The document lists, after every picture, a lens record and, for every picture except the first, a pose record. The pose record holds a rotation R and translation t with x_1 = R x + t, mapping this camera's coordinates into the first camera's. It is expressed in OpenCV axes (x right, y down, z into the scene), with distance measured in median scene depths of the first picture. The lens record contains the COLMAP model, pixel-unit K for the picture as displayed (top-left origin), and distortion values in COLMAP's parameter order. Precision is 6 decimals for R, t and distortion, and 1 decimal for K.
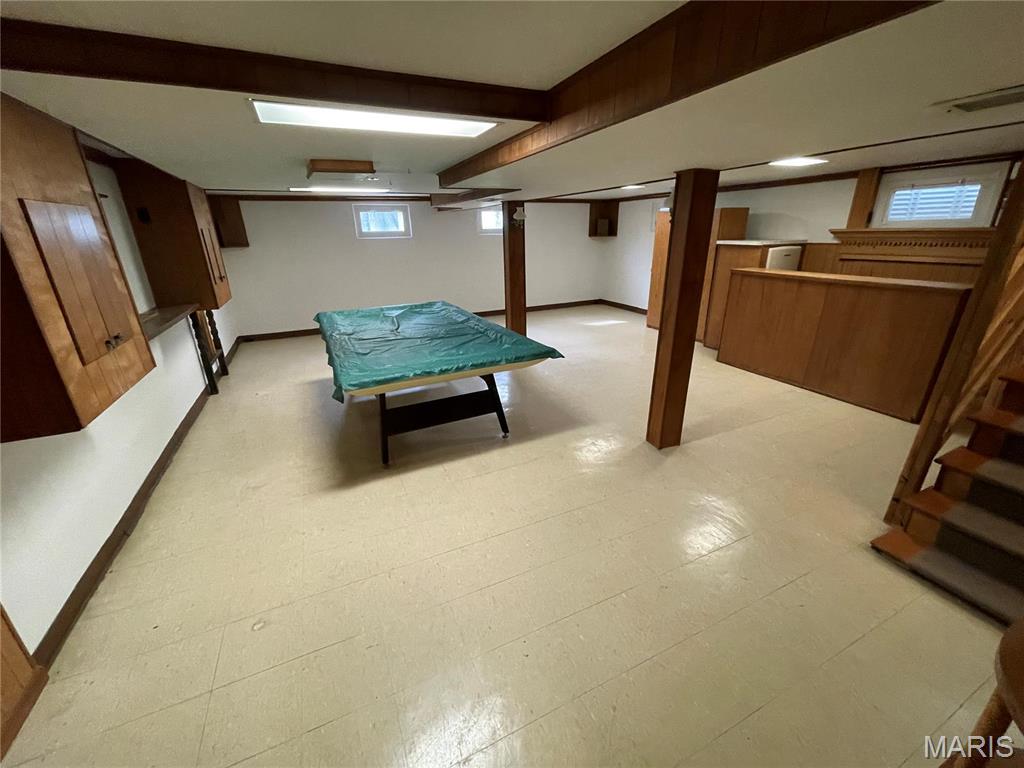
lens RADIAL K [[416.4, 0, 508.4], [0, 416.4, 380.9], [0, 0, 1]] dist [0.017069, 0.000036]
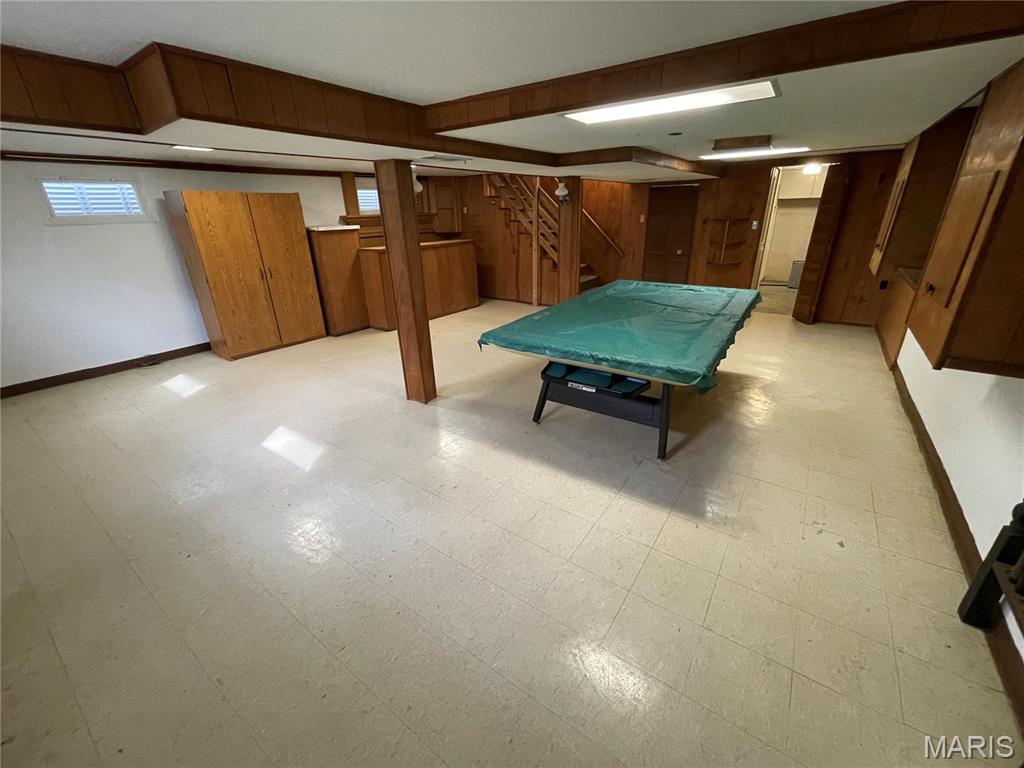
lens RADIAL K [[416.4, 0, 512.3], [0, 416.4, 382.4], [0, 0, 1]] dist [0.017069, 0.000036]
pose [[-0.500549, -0.312367, 0.807389, -1.147263], [0.333960, 0.790773, 0.512980, -0.740229], [-0.798700, 0.526408, -0.291503, 2.059429]]
